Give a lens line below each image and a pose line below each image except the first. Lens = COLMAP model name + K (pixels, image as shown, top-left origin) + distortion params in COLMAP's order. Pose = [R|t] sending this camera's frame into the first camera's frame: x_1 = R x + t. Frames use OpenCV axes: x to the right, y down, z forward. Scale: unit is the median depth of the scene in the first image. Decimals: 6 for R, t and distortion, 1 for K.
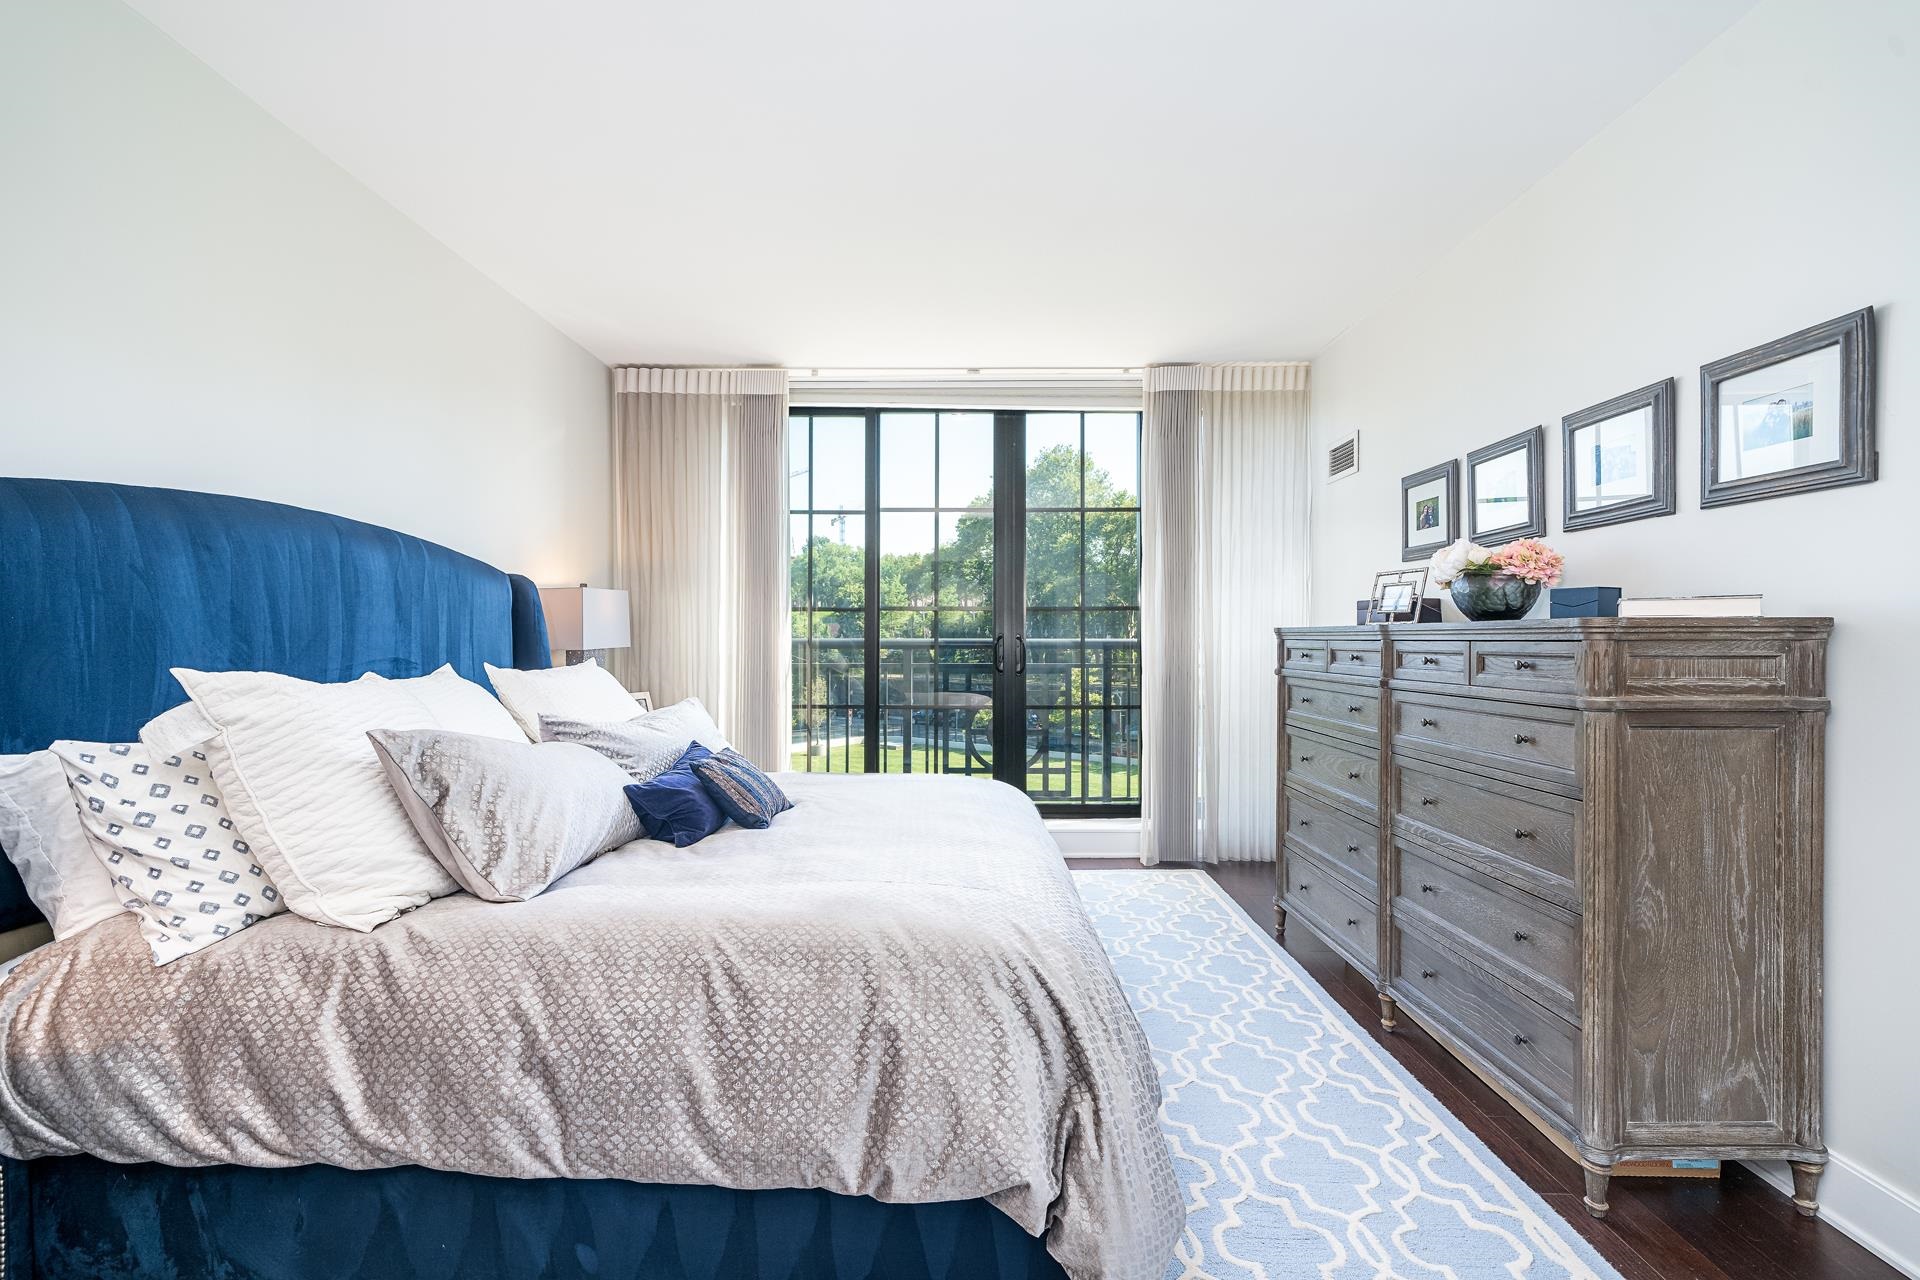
lens RADIAL K [[818.9, 0, 996.7], [0, 818.9, 649.4], [0, 0, 1]] dist [0.001172, -0.002310]
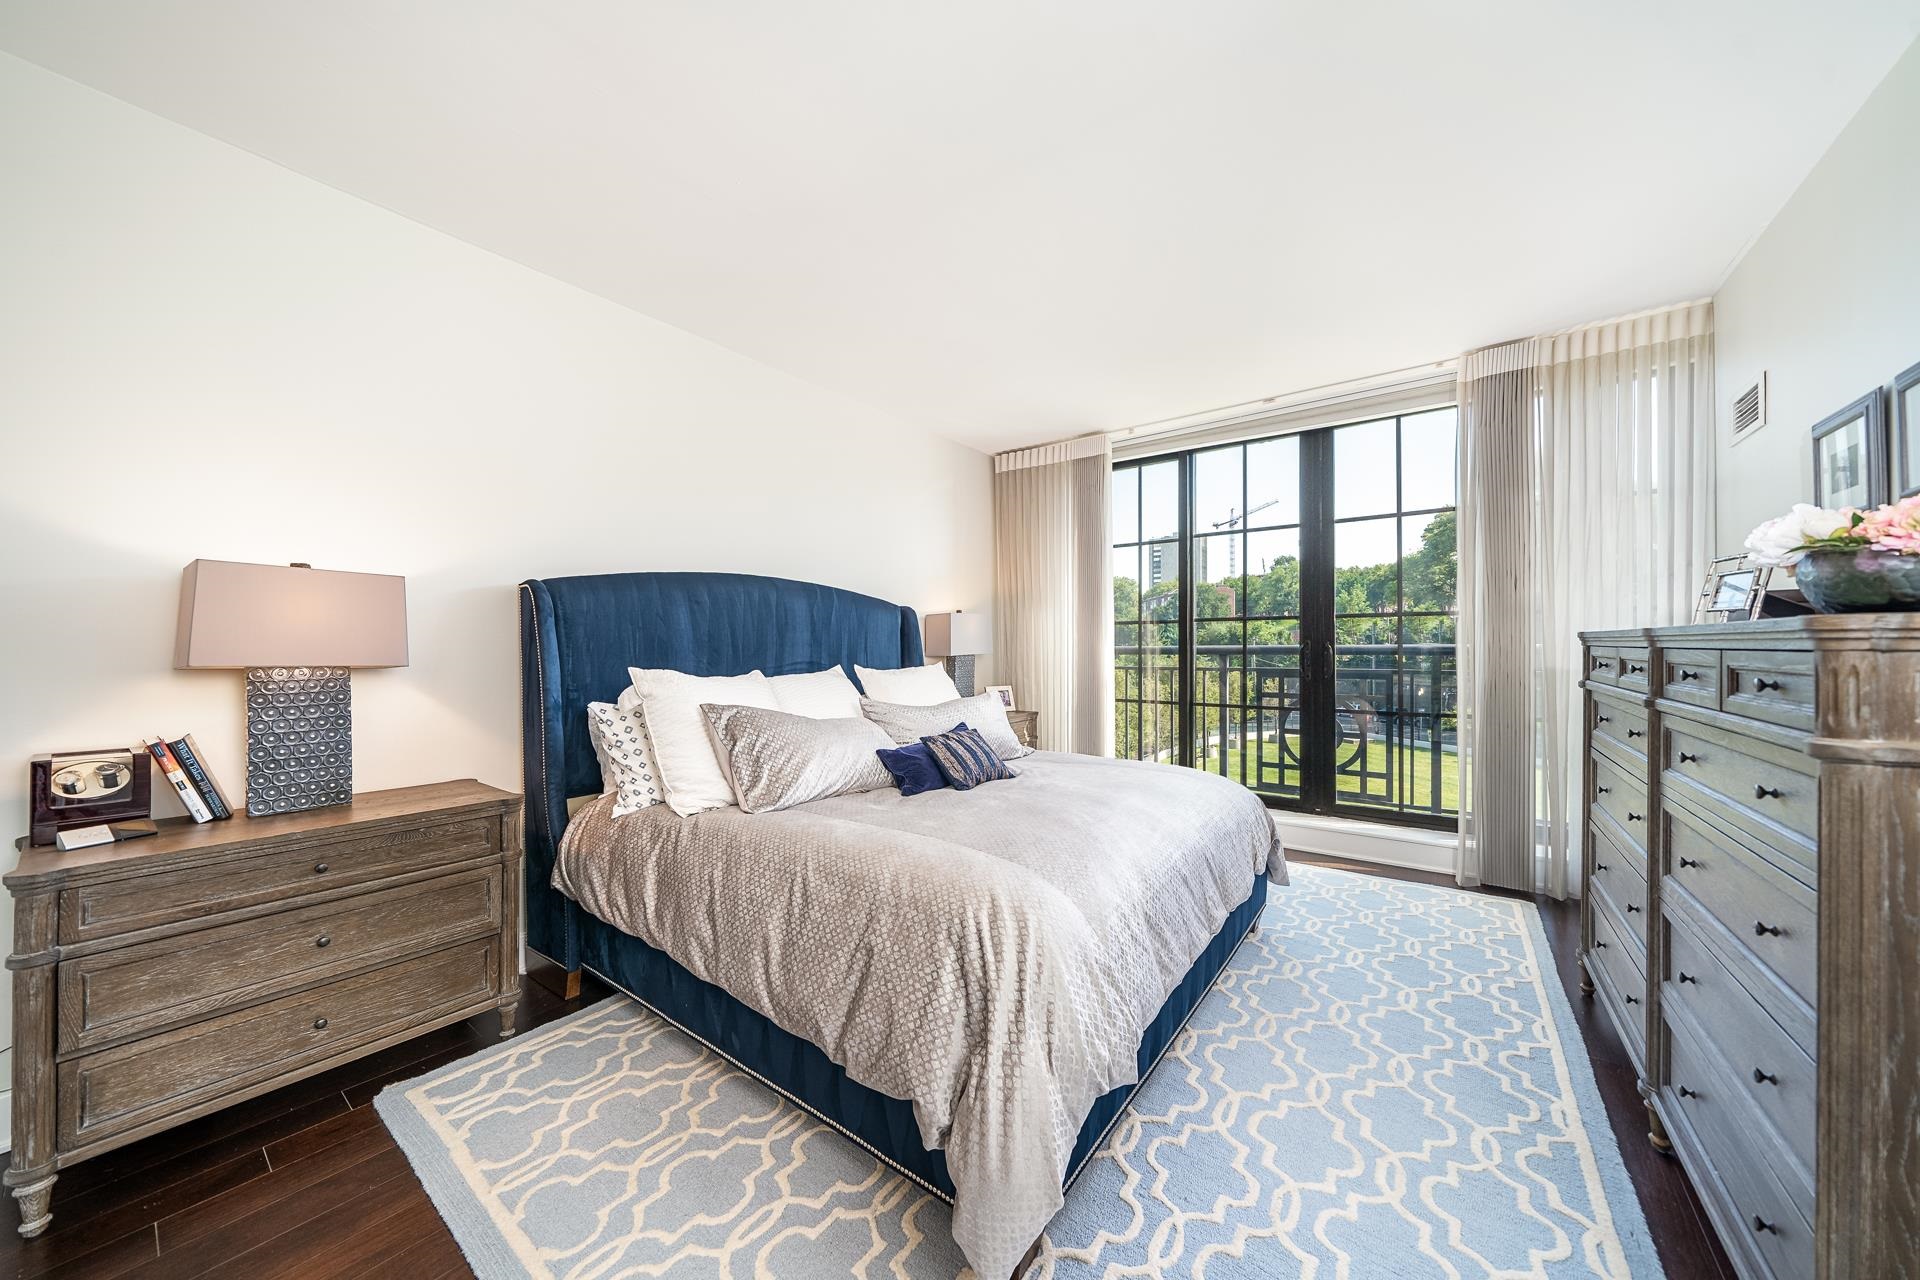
lens RADIAL K [[658.3, 0, 997.4], [0, 658.3, 653.1], [0, 0, 1]] dist [-0.011331, 0.000732]
pose [[0.809792, -0.000052, -0.586718, 0.338129], [-0.000044, 1.000000, -0.000150, -0.005930], [0.586718, 0.000147, 0.809792, 0.137065]]
